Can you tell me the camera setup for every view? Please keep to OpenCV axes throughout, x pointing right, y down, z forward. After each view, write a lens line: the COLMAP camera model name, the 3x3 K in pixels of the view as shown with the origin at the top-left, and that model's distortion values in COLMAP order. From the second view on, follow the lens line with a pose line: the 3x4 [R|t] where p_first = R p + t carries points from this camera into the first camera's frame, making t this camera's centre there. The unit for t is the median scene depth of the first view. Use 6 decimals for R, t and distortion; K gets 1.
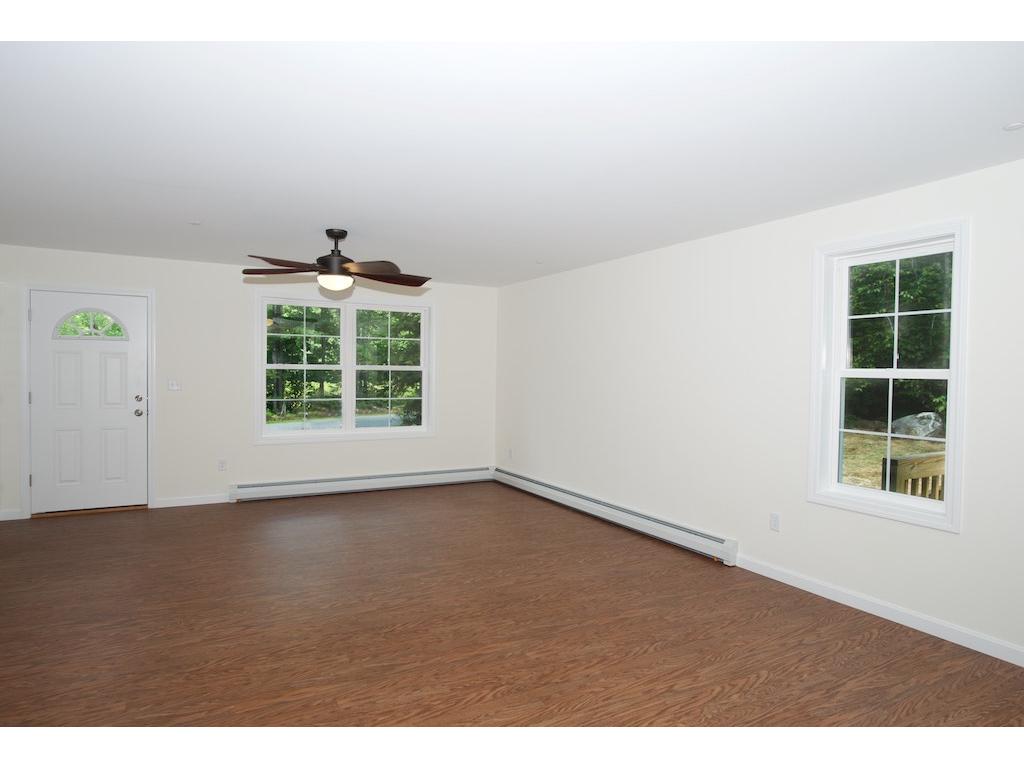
lens RADIAL K [[597.2, 0, 485.3], [0, 597.2, 373.8], [0, 0, 1]] dist [-0.029142, 0.009543]
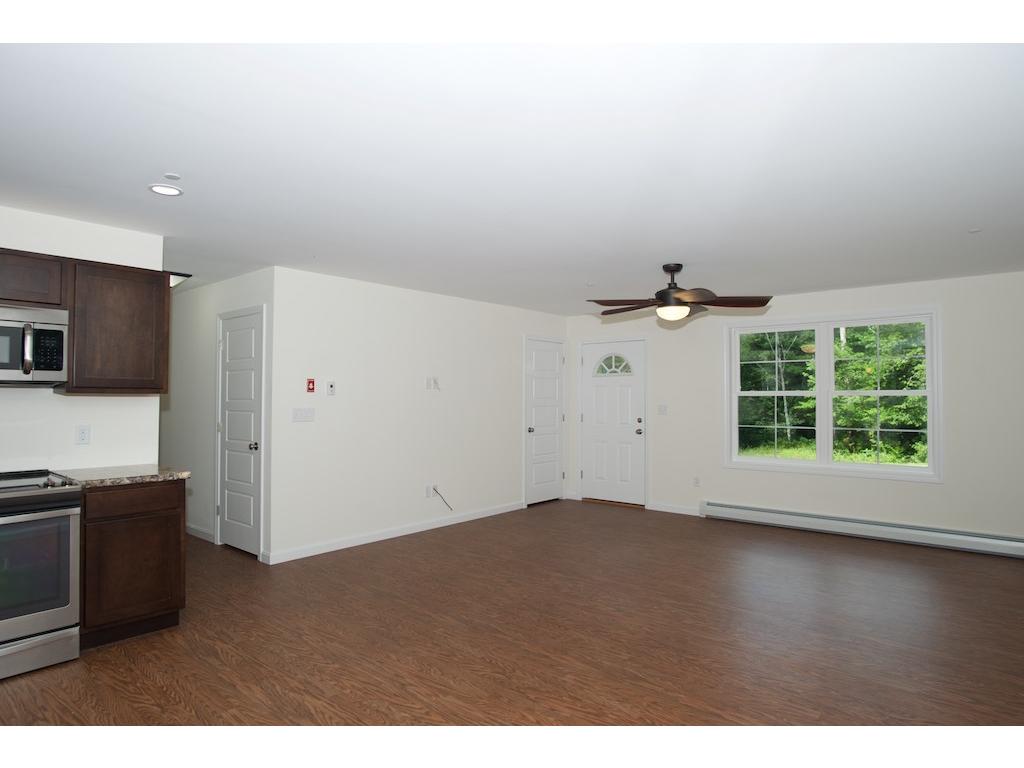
lens RADIAL K [[597.2, 0, 519.1], [0, 597.2, 389.2], [0, 0, 1]] dist [-0.029142, 0.009543]
pose [[0.364757, -0.024869, -0.930771, 0.655404], [0.002501, 0.999666, -0.025730, 0.008688], [0.931099, 0.007058, 0.364697, 0.366214]]
